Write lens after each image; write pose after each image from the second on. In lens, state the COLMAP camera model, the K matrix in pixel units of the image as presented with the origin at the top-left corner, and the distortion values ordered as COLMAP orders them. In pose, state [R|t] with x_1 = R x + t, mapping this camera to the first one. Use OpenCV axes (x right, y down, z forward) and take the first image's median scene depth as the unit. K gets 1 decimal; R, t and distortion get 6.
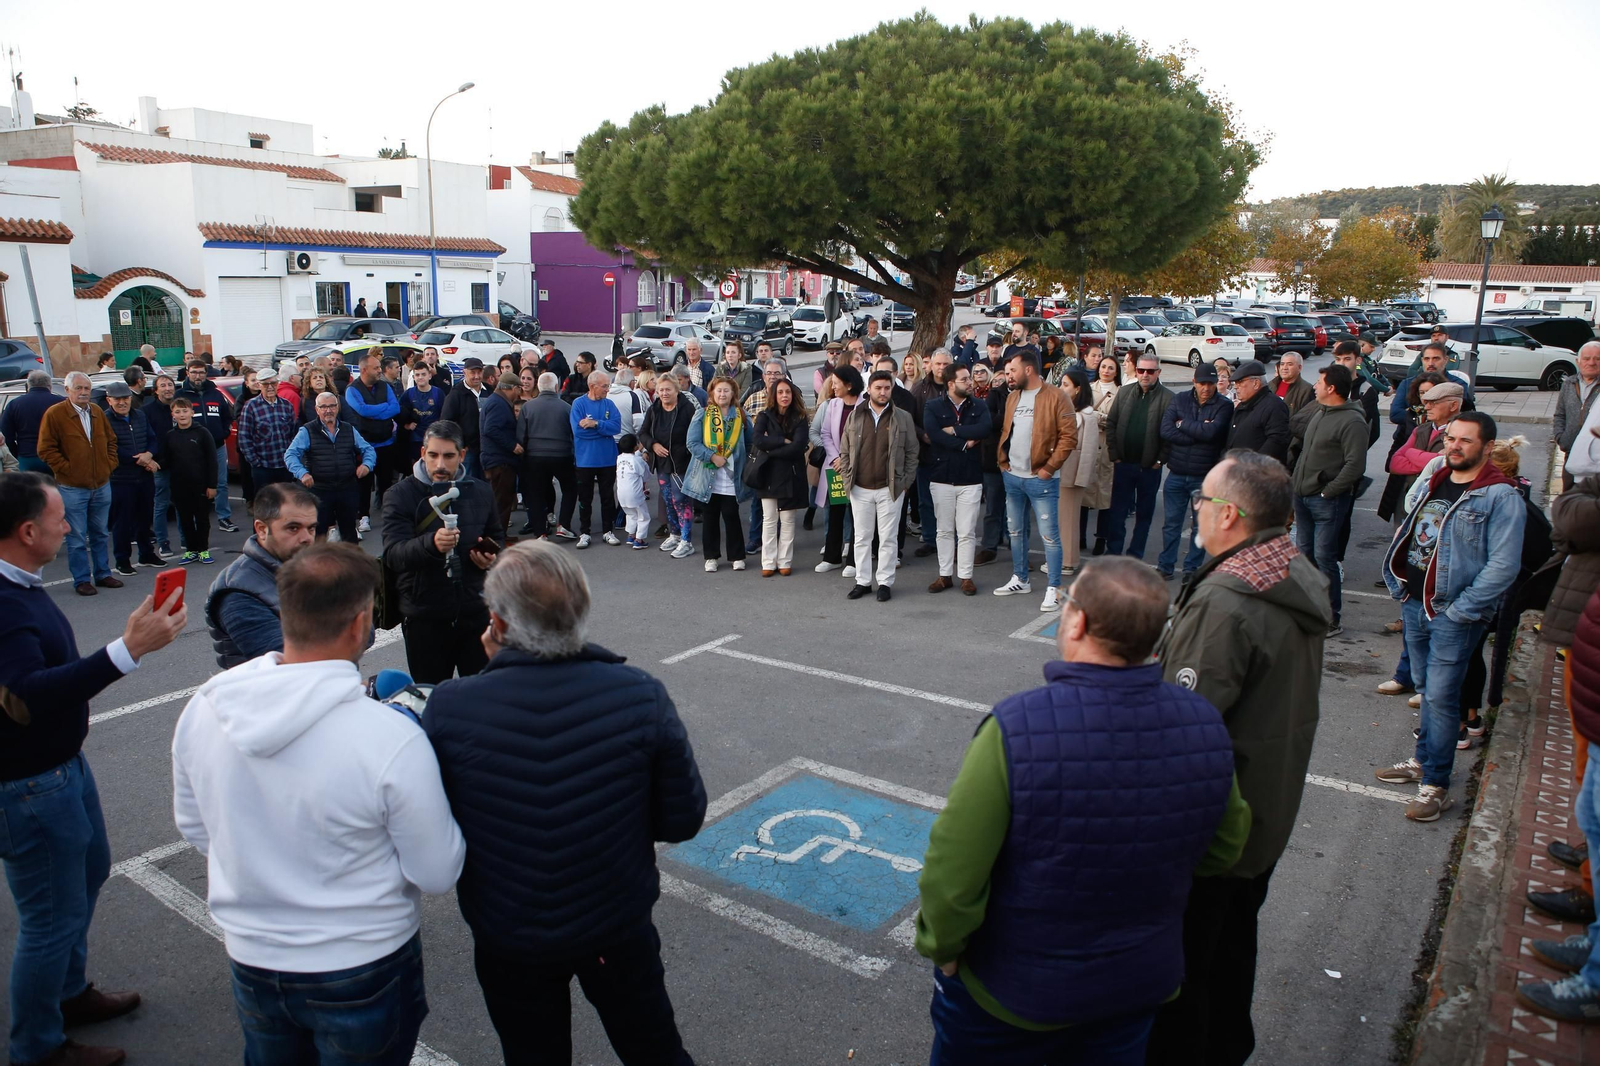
lens RADIAL K [[1126.5, 0, 800.0], [0, 1126.5, 533.0], [0, 0, 1]] dist [-0.062845, 0.008877]
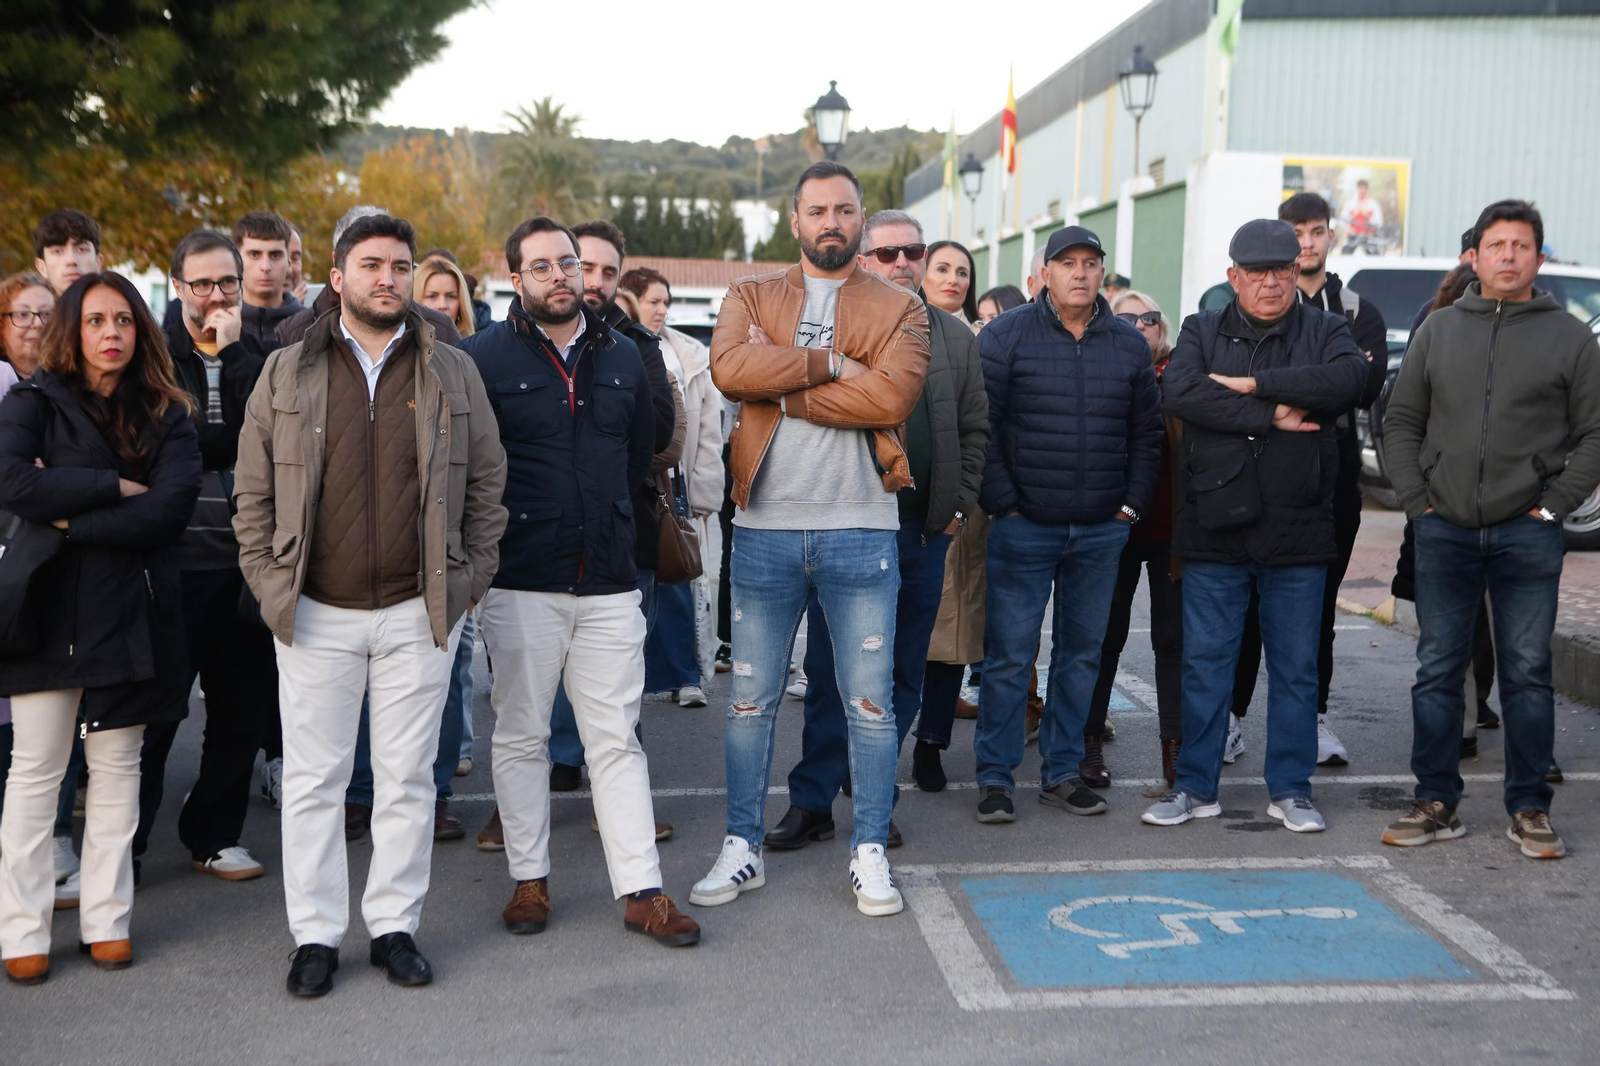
lens RADIAL K [[2349.5, 0, 800.0], [0, 2349.5, 533.0], [0, 0, 1]] dist [0.054984, 0.075915]
pose [[0.771437, -0.044751, 0.634730, -0.134007], [0.125515, 0.988626, -0.082847, 0.003715], [-0.623803, 0.143580, 0.768280, 0.253530]]
